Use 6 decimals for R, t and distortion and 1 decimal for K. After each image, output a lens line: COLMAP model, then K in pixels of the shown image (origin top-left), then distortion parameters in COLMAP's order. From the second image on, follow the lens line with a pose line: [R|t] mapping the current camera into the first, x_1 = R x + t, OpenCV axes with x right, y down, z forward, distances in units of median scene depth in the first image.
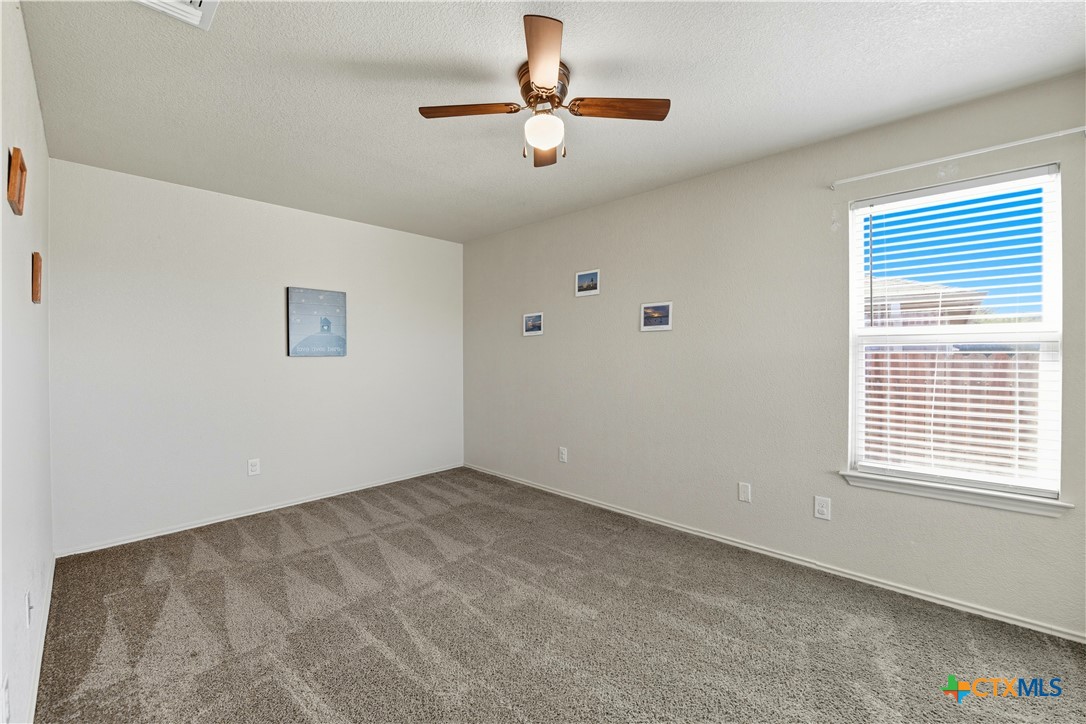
lens RADIAL K [[435.5, 0, 548.3], [0, 435.5, 353.1], [0, 0, 1]] dist [-0.019051, -0.000429]
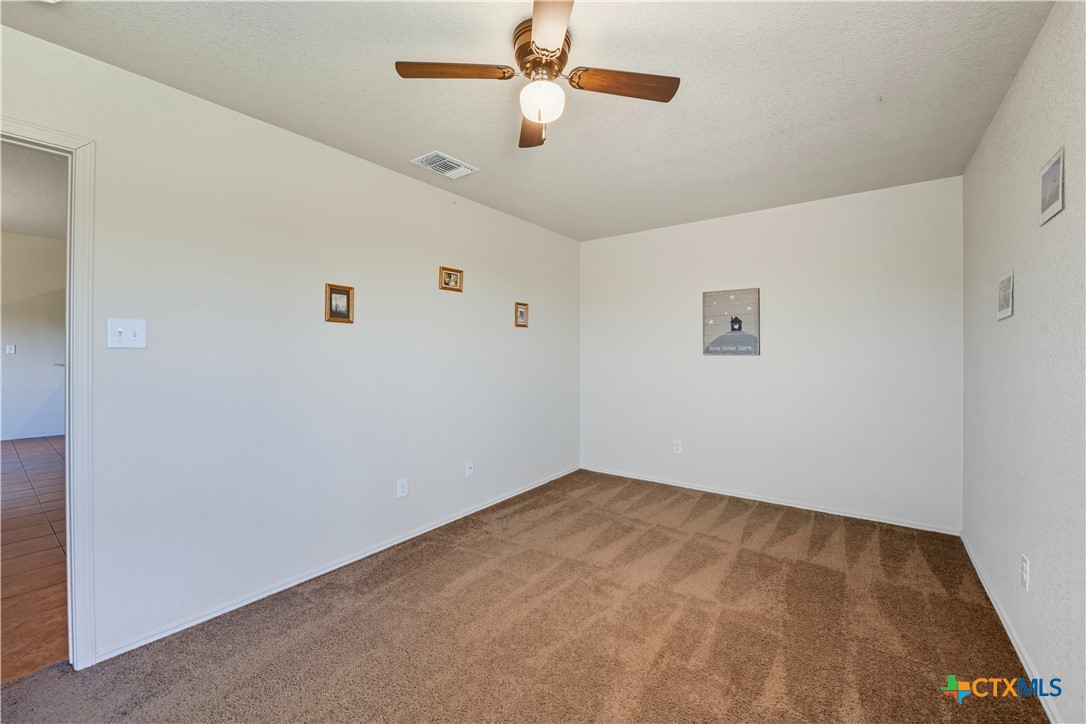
lens RADIAL K [[435.5, 0, 548.3], [0, 435.5, 353.1], [0, 0, 1]] dist [-0.019051, -0.000429]
pose [[0.115677, 0.006076, -0.993268, 0.496124], [0.002638, 0.999976, 0.006424, -0.006309], [0.993283, -0.003364, 0.115658, 0.522946]]
